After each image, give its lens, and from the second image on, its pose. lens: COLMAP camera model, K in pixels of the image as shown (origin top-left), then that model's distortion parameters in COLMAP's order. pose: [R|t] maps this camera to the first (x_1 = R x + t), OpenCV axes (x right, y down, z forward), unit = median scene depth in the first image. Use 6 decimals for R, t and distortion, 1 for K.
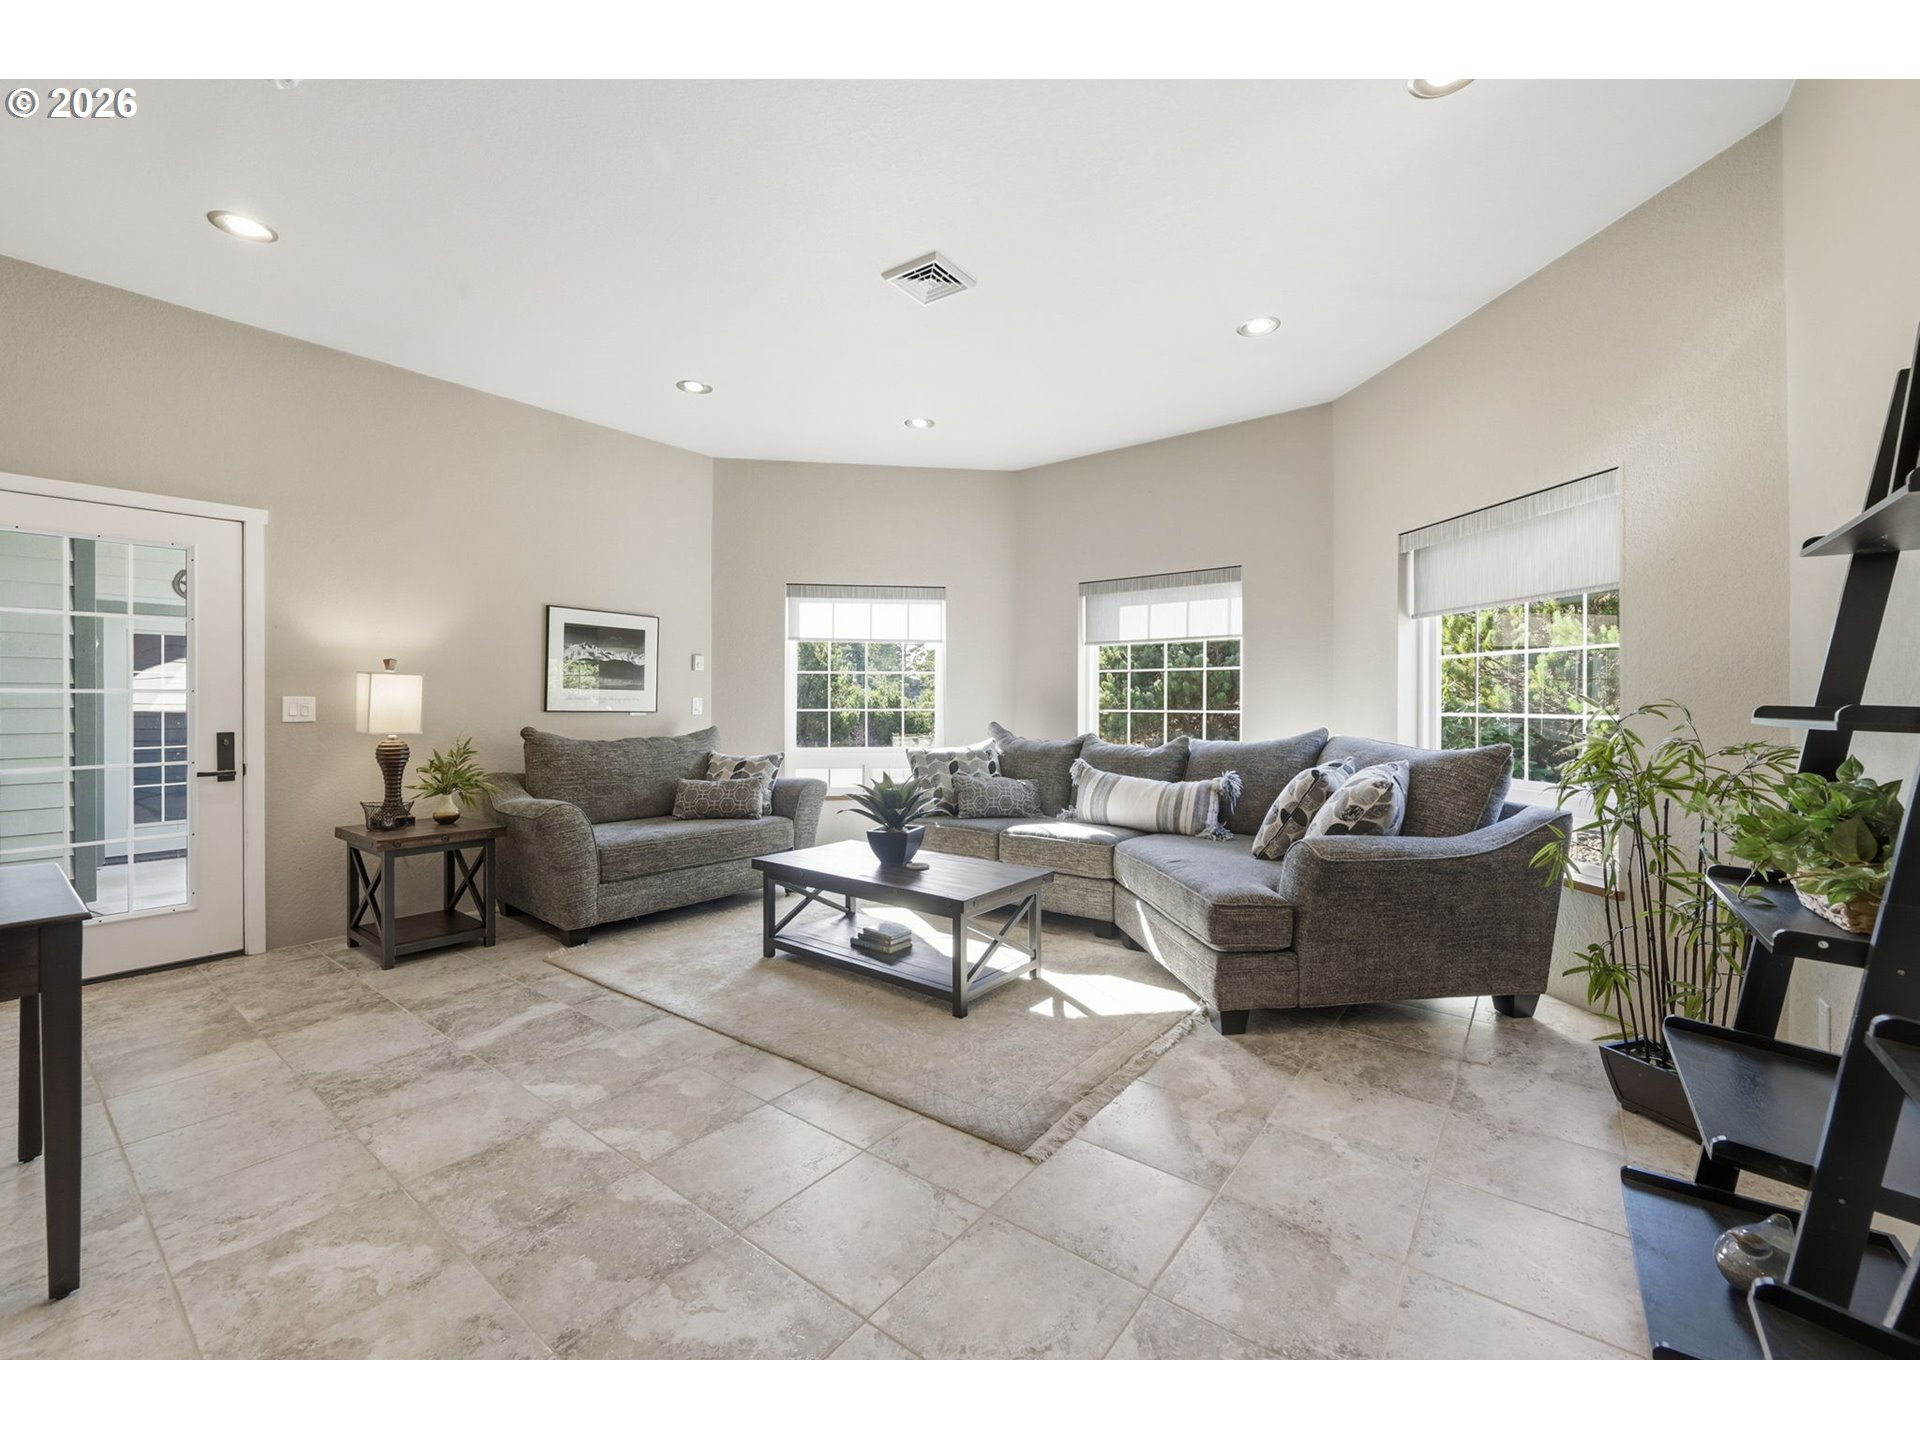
lens RADIAL K [[799.2, 0, 956.9], [0, 799.2, 709.7], [0, 0, 1]] dist [-0.002709, -0.000244]
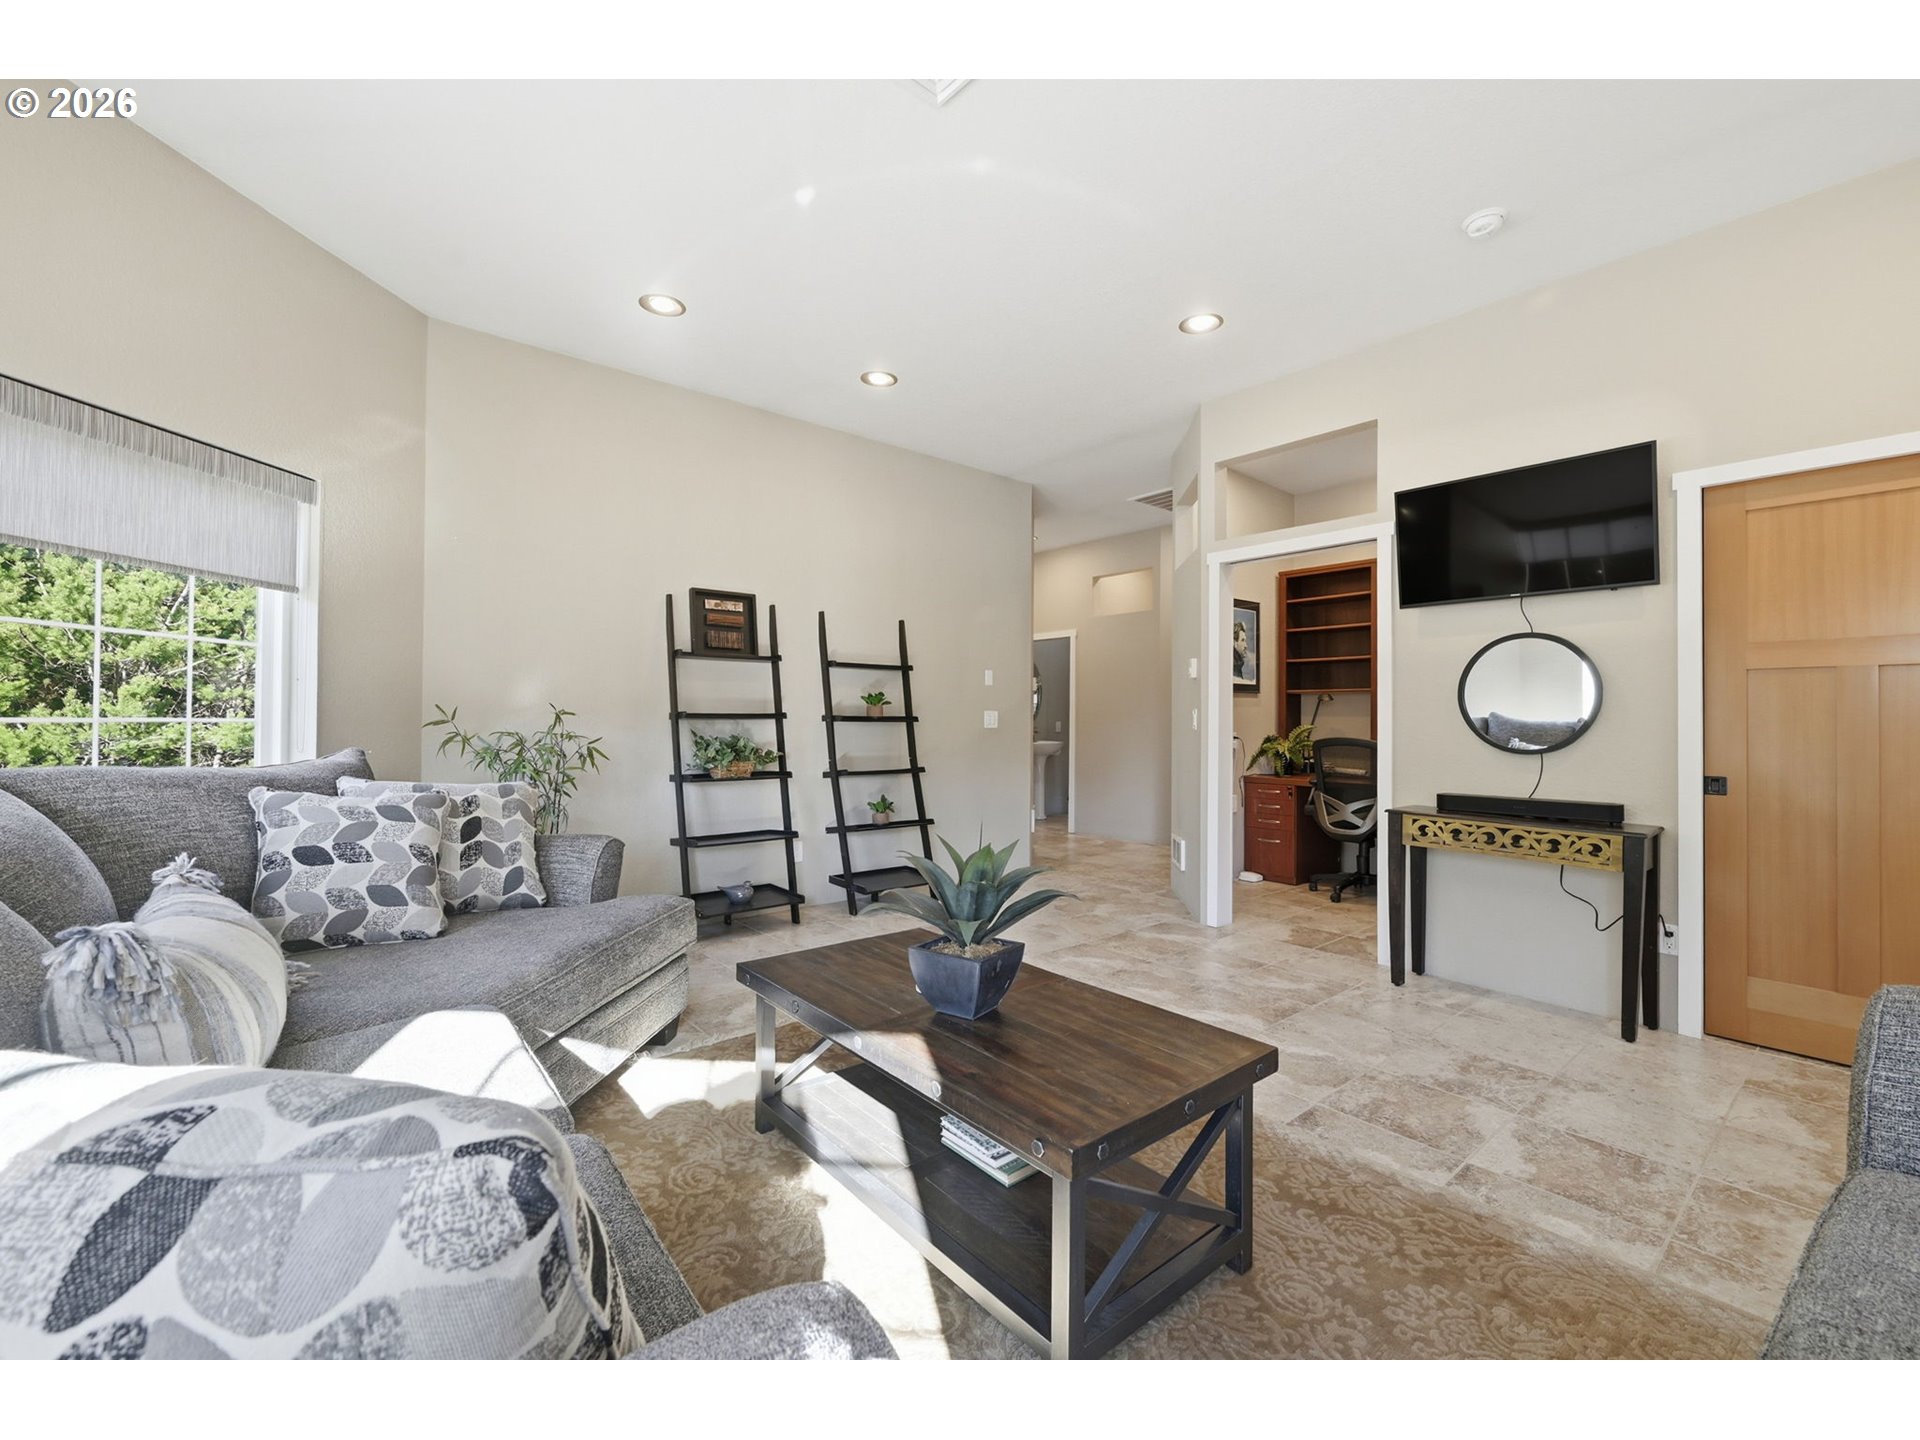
lens RADIAL K [[799.2, 0, 958.0], [0, 799.2, 718.1], [0, 0, 1]] dist [-0.002709, -0.000244]
pose [[-0.977778, -0.004860, 0.209589, -0.243311], [-0.004481, 0.999987, 0.002282, 0.001851], [-0.209597, 0.001292, -0.977787, 2.062213]]
